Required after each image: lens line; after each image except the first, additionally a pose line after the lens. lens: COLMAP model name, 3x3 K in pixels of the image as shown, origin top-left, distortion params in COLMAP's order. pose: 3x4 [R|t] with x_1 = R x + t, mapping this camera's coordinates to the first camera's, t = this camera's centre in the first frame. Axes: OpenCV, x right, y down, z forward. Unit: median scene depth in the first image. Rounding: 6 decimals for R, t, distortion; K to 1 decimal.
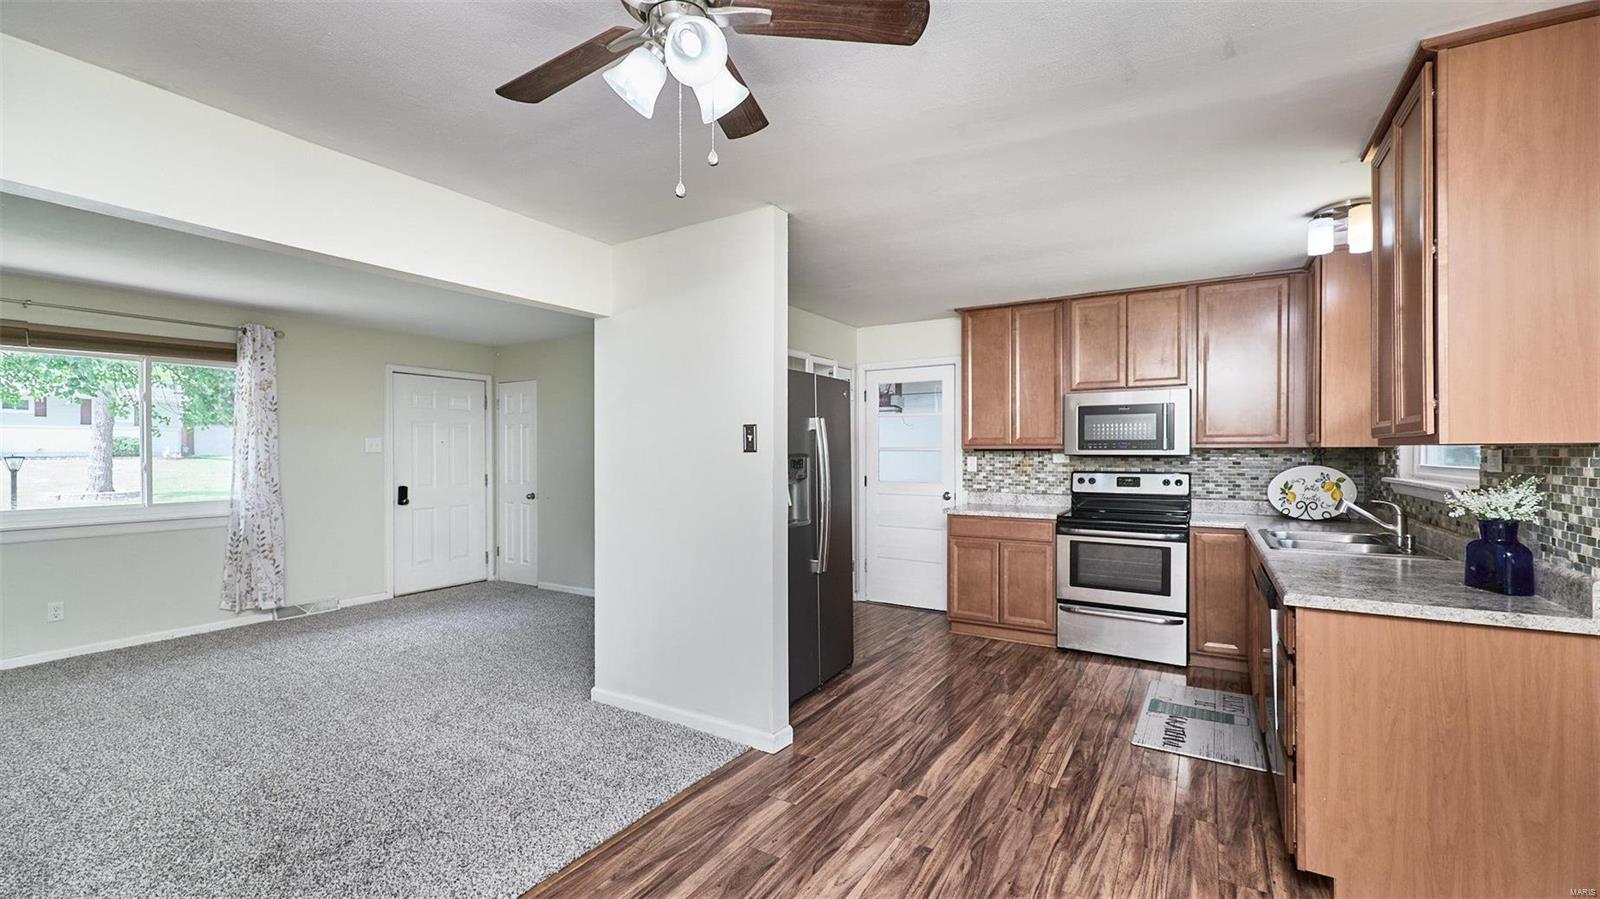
lens RADIAL K [[666.2, 0, 804.5], [0, 666.2, 457.2], [0, 0, 1]] dist [0.003170, 0.001049]
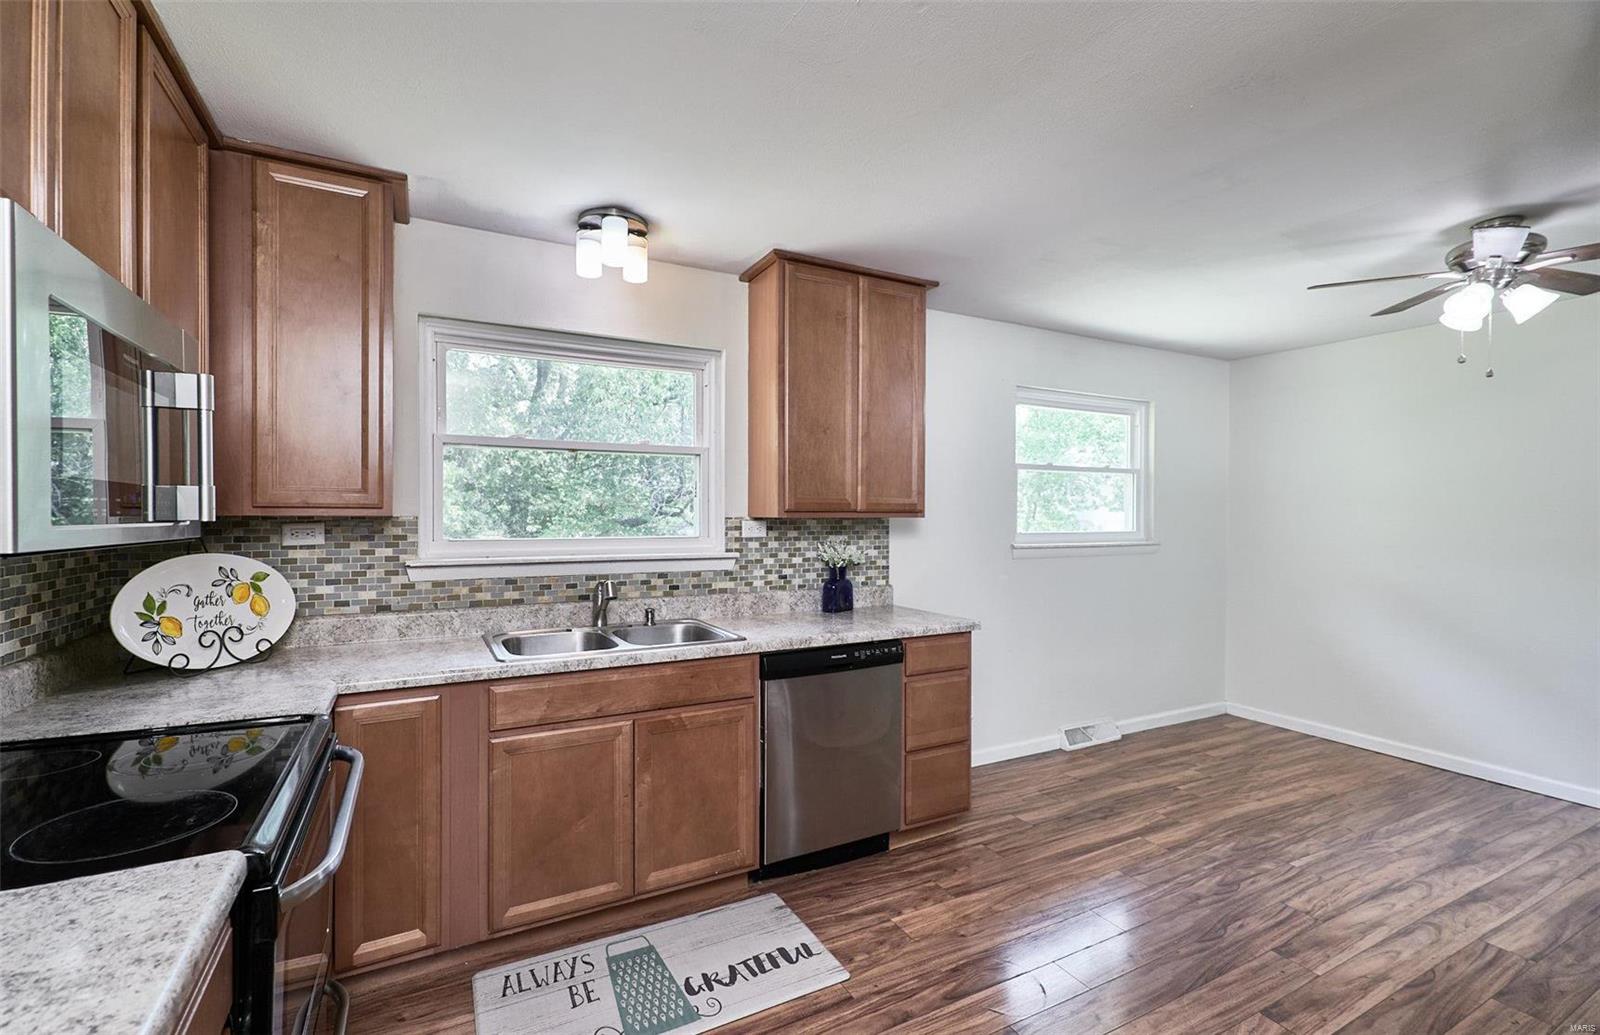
lens RADIAL K [[693.9, 0, 774.2], [0, 693.9, 520.5], [0, 0, 1]] dist [0.002049, 0.000921]
pose [[-0.848576, -0.005299, 0.529048, 0.173495], [0.002452, 0.999900, 0.013949, -0.020047], [-0.529069, 0.013134, -0.848477, 1.401426]]
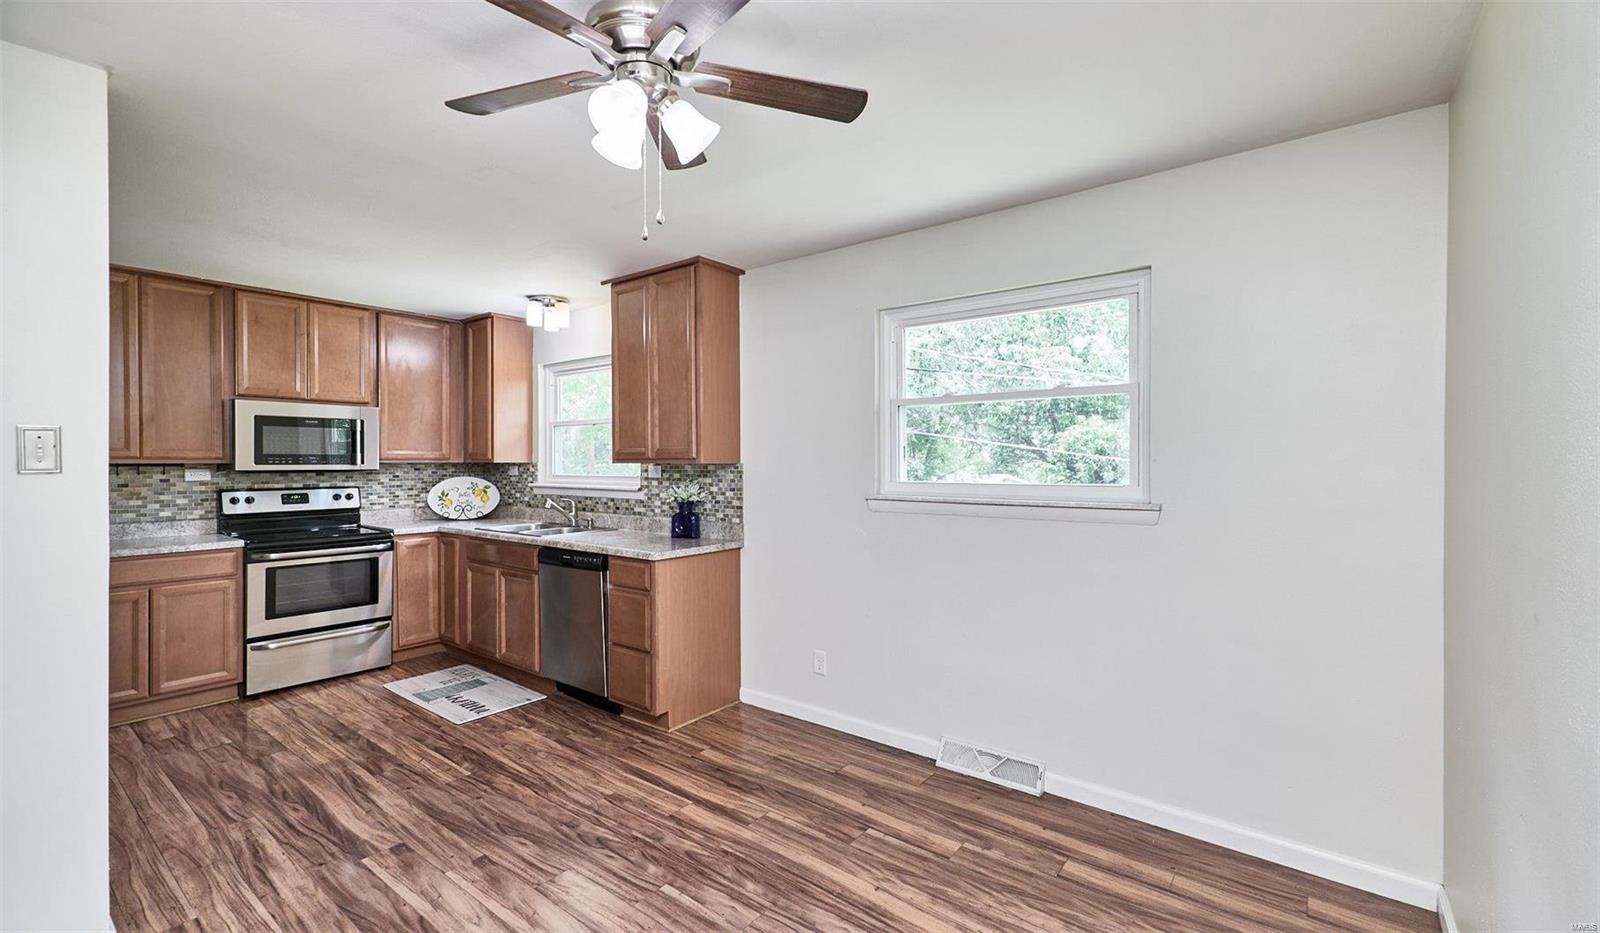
lens RADIAL K [[663.9, 0, 800.2], [0, 663.9, 465.5], [0, 0, 1]] dist [0.007105, 0.000370]
pose [[0.117590, -0.005410, 0.993047, -0.495076], [0.008268, 0.999956, 0.004468, -0.010851], [-0.993028, 0.007685, 0.117630, 0.247401]]
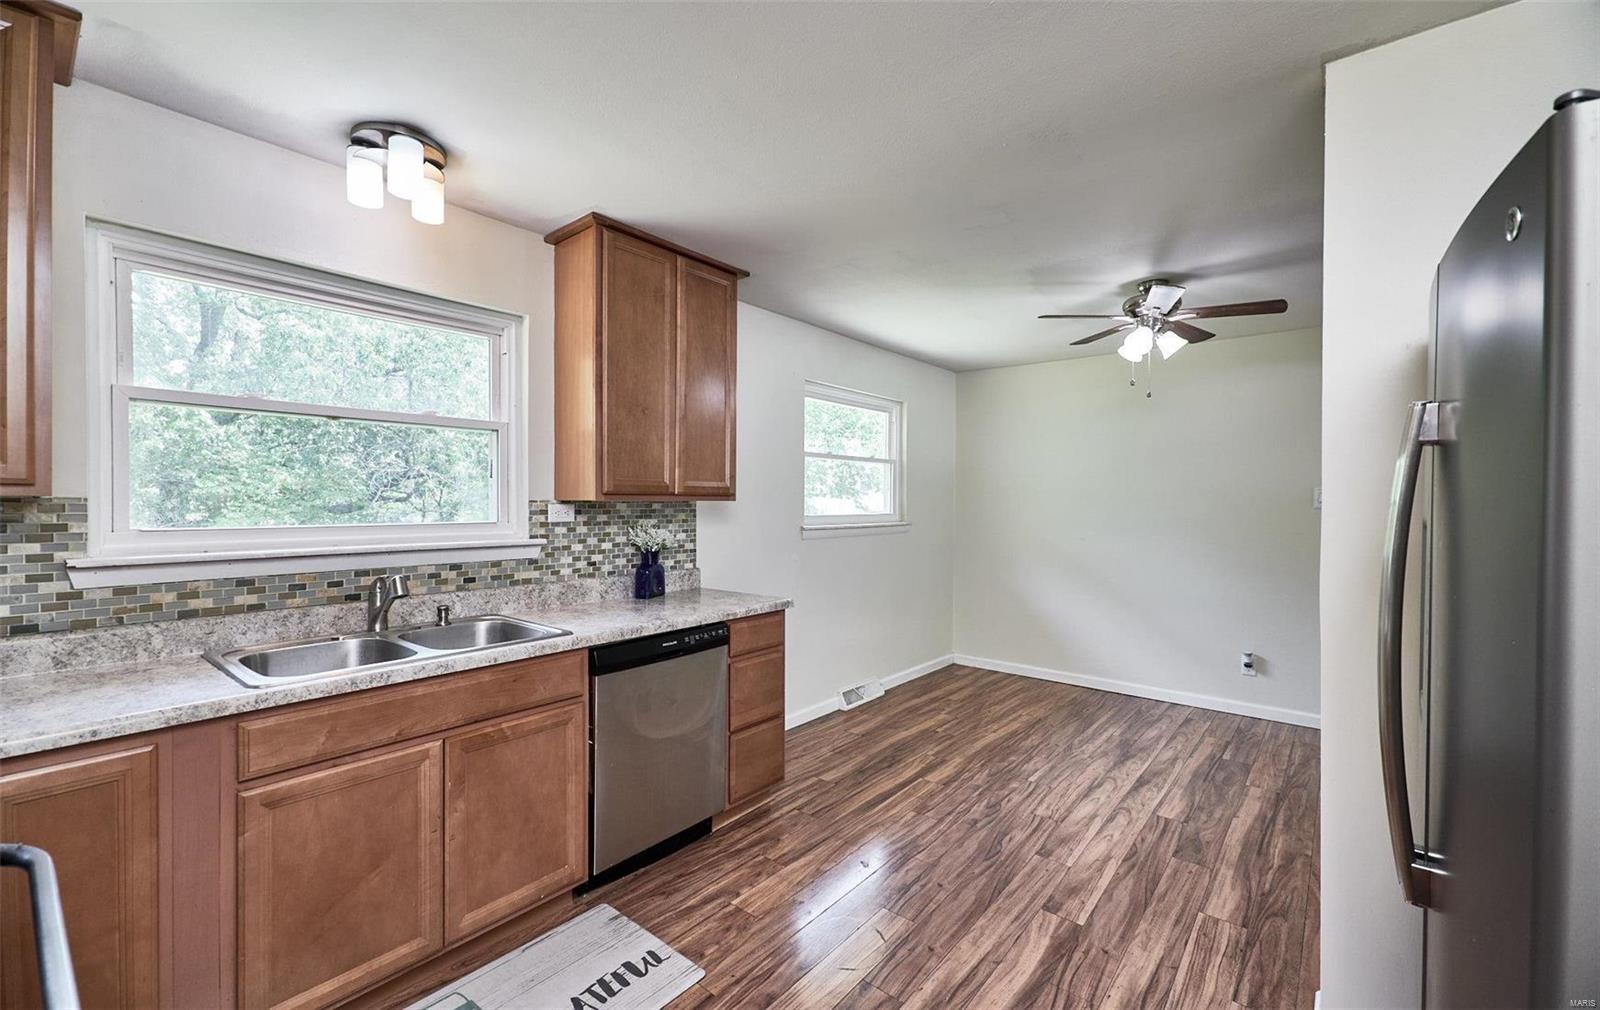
lens RADIAL K [[663.6, 0, 794.3], [0, 663.6, 507.6], [0, 0, 1]] dist [0.000409, 0.002222]
pose [[-0.988155, -0.003506, 0.153421, 0.273910], [-0.001039, 0.999869, 0.016160, -0.016168], [-0.153457, 0.015809, -0.988029, 1.394127]]
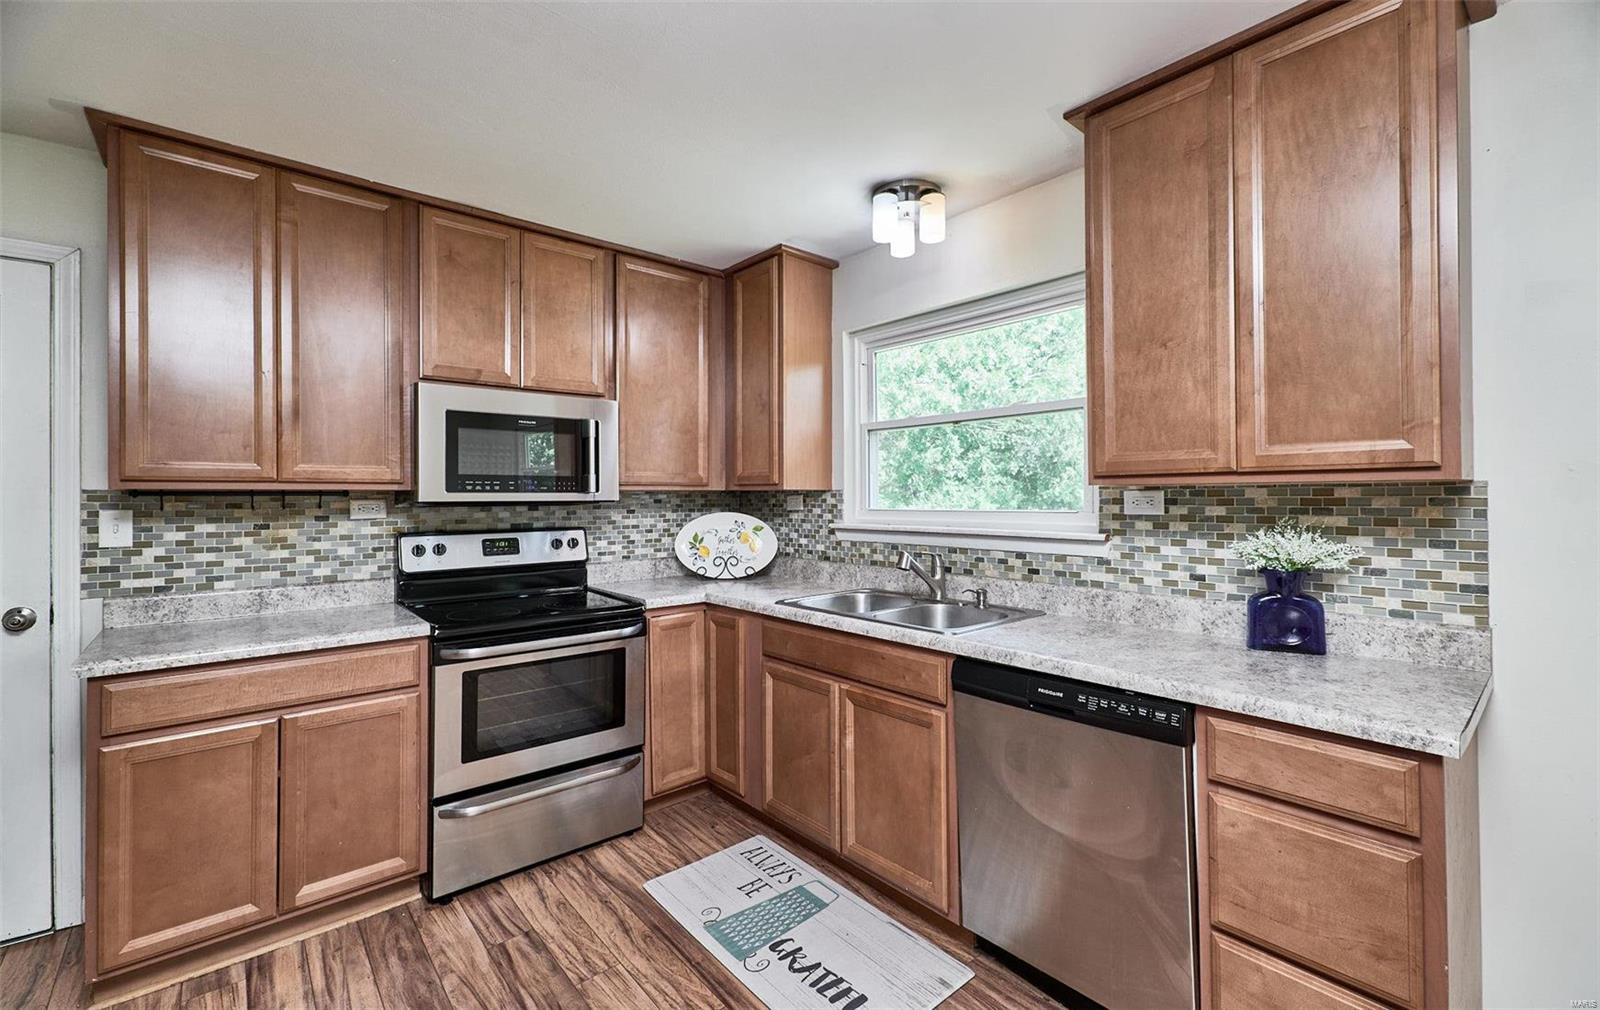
lens RADIAL K [[663.6, 0, 796.6], [0, 663.6, 492.8], [0, 0, 1]] dist [0.000409, 0.002222]
pose [[0.314475, 0.005460, 0.949250, 0.002671], [0.011947, 0.999881, -0.009709, -0.003395], [-0.949190, 0.014394, 0.314373, 0.760898]]
